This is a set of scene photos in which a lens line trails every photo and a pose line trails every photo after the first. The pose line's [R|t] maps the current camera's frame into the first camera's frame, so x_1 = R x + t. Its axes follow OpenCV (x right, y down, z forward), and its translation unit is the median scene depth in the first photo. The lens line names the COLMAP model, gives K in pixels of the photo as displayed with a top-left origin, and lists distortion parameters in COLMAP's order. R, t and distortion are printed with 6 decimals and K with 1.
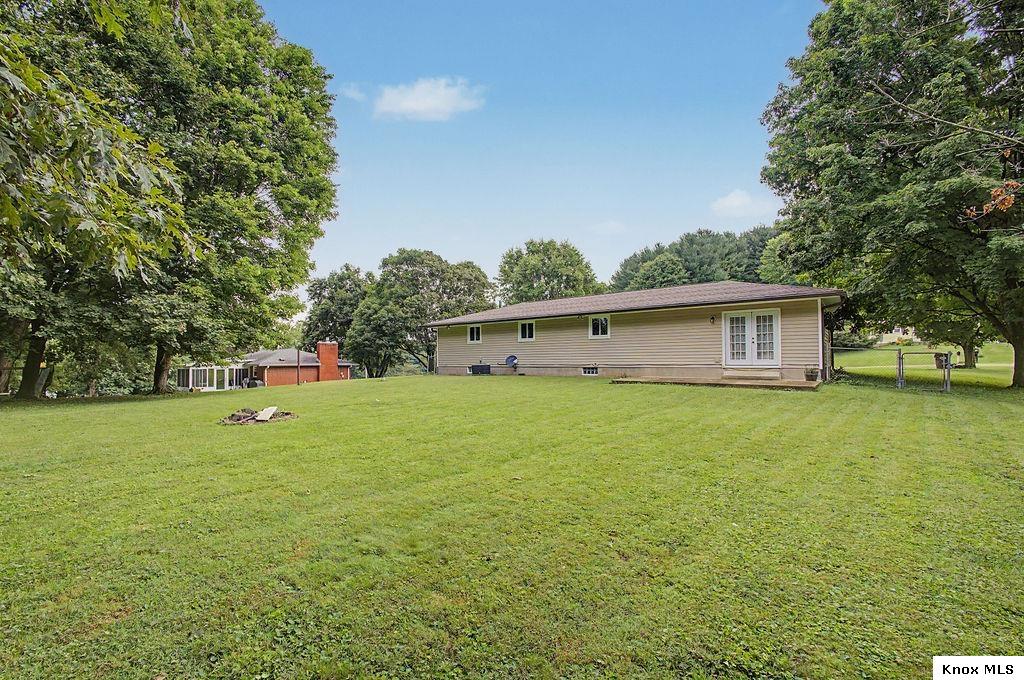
lens RADIAL K [[443.2, 0, 515.2], [0, 443.2, 346.3], [0, 0, 1]] dist [-0.014204, 0.000057]
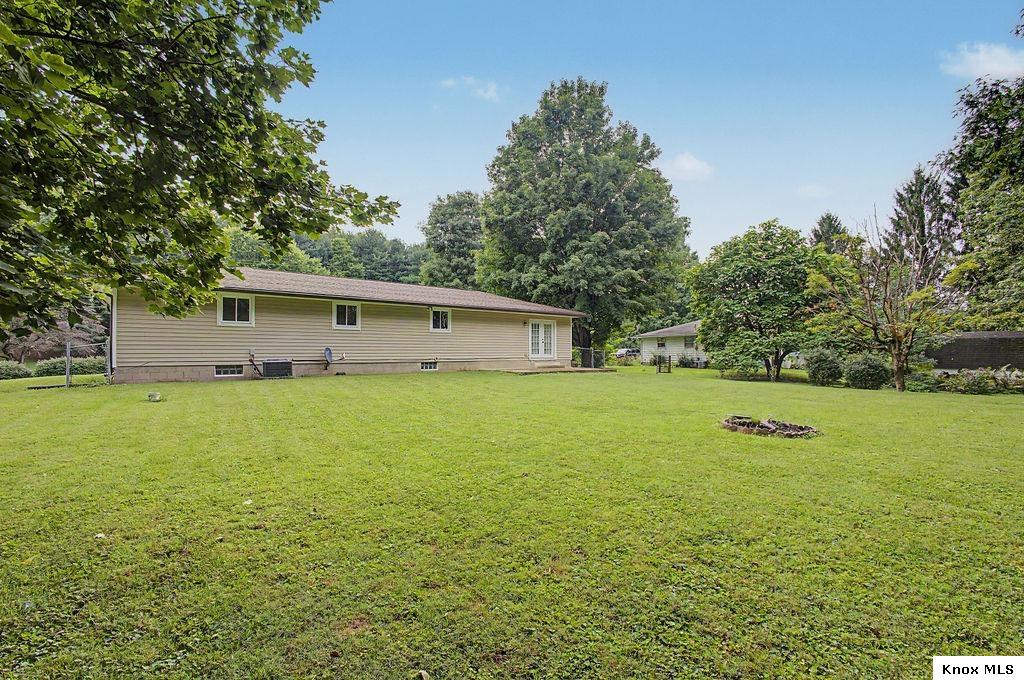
lens RADIAL K [[443.2, 0, 516.4], [0, 443.2, 344.3], [0, 0, 1]] dist [-0.014204, 0.000057]
pose [[0.188569, 0.022750, 0.981796, -0.726399], [-0.028815, 0.999429, -0.017625, 0.020959], [-0.981637, -0.024967, 0.189117, 0.639464]]
